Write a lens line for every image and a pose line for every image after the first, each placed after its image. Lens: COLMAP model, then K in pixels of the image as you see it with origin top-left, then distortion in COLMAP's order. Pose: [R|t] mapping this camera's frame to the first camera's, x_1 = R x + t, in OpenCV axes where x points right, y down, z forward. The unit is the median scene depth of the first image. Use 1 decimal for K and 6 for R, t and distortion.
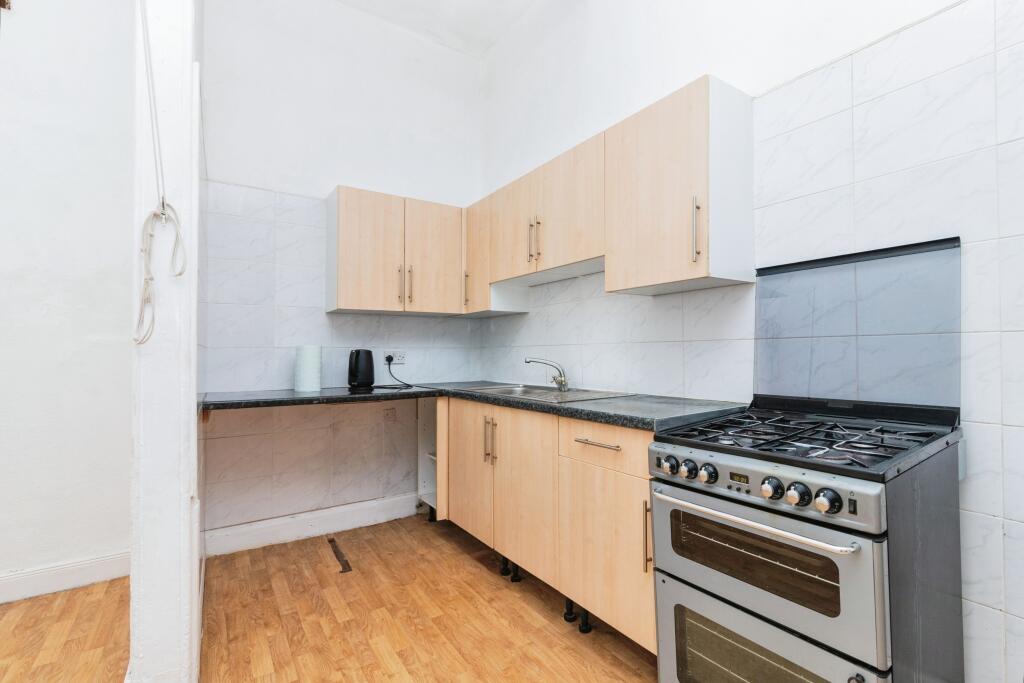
lens RADIAL K [[469.7, 0, 517.3], [0, 469.7, 350.3], [0, 0, 1]] dist [0.001952, 0.000177]
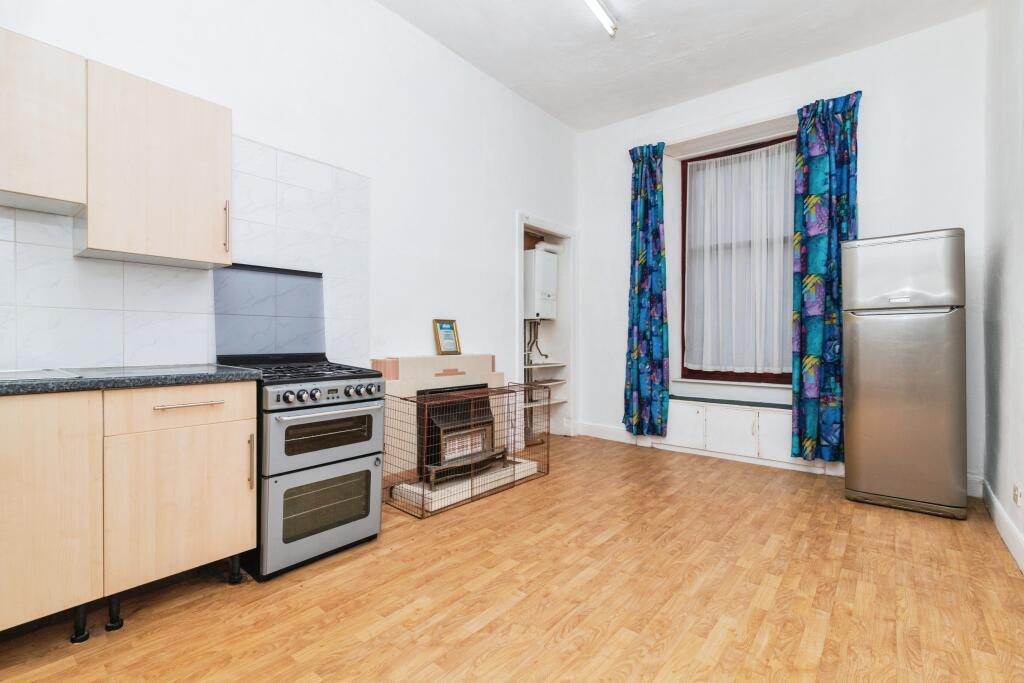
lens RADIAL K [[469.7, 0, 510.5], [0, 469.7, 343.4], [0, 0, 1]] dist [0.001952, 0.000177]
pose [[-0.287738, 0.000160, 0.957709, -0.694729], [-0.007911, 0.999965, -0.002544, 0.038531], [-0.957676, -0.008309, -0.287727, 0.404710]]
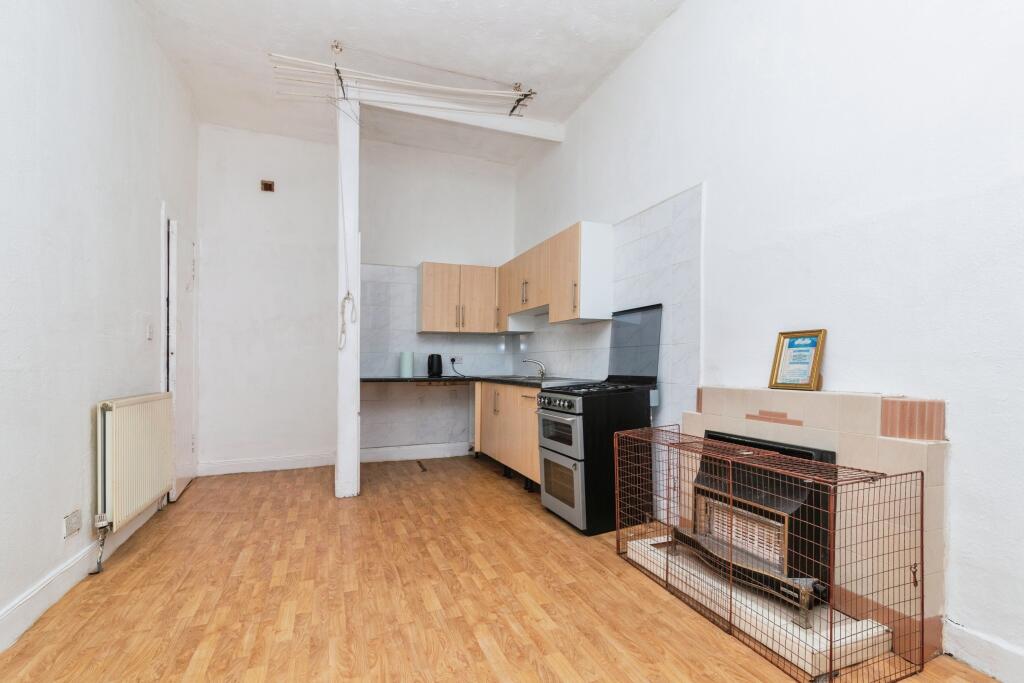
lens RADIAL K [[469.7, 0, 517.5], [0, 469.7, 366.6], [0, 0, 1]] dist [0.001952, 0.000177]
pose [[0.977967, 0.009663, -0.208535, 0.377361], [-0.006925, 0.999880, 0.013856, 0.021387], [0.208644, -0.012107, 0.977917, -0.733867]]
